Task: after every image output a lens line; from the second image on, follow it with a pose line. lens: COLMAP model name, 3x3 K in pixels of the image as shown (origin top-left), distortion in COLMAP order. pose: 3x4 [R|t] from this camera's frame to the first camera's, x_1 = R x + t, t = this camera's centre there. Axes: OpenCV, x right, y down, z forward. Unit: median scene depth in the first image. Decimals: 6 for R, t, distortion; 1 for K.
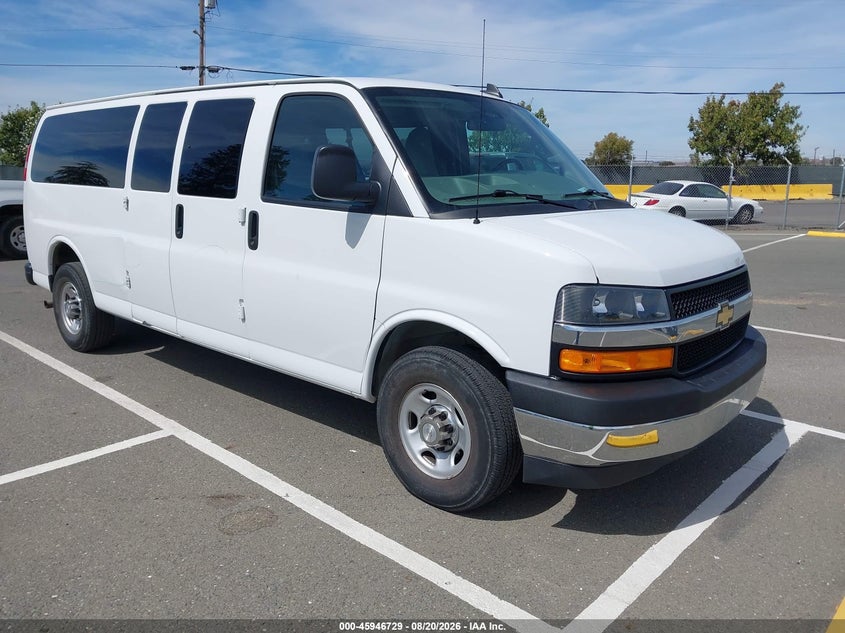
lens RADIAL K [[681.3, 0, 424.8], [0, 681.3, 309.0], [0, 0, 1]] dist [0.042517, -0.010429]
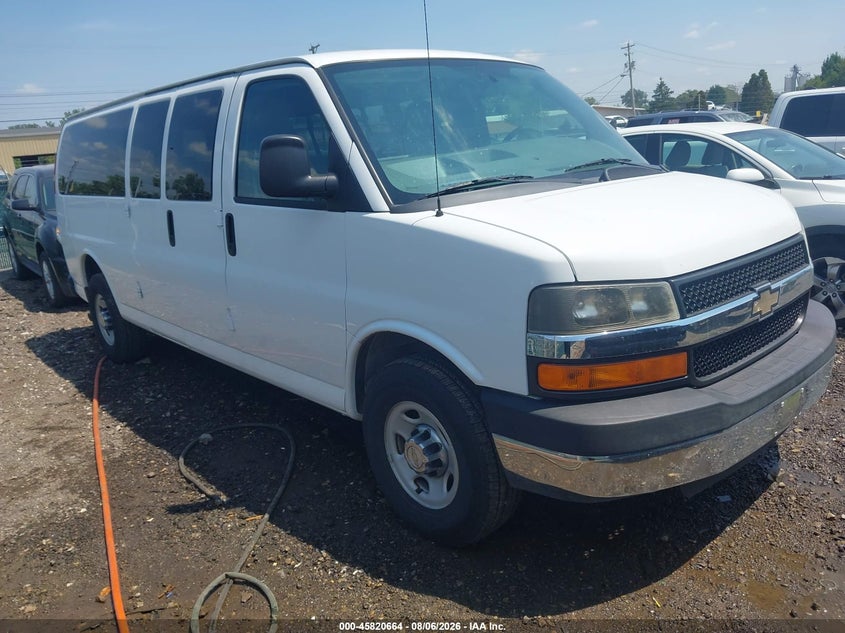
lens RADIAL K [[681.3, 0, 425.8], [0, 681.3, 315.2], [0, 0, 1]] dist [0.042517, -0.010429]
pose [[0.988202, -0.060652, -0.140636, 0.153657], [0.067634, 0.996677, 0.045403, -0.038036], [0.137415, -0.054379, 0.989020, 0.144085]]
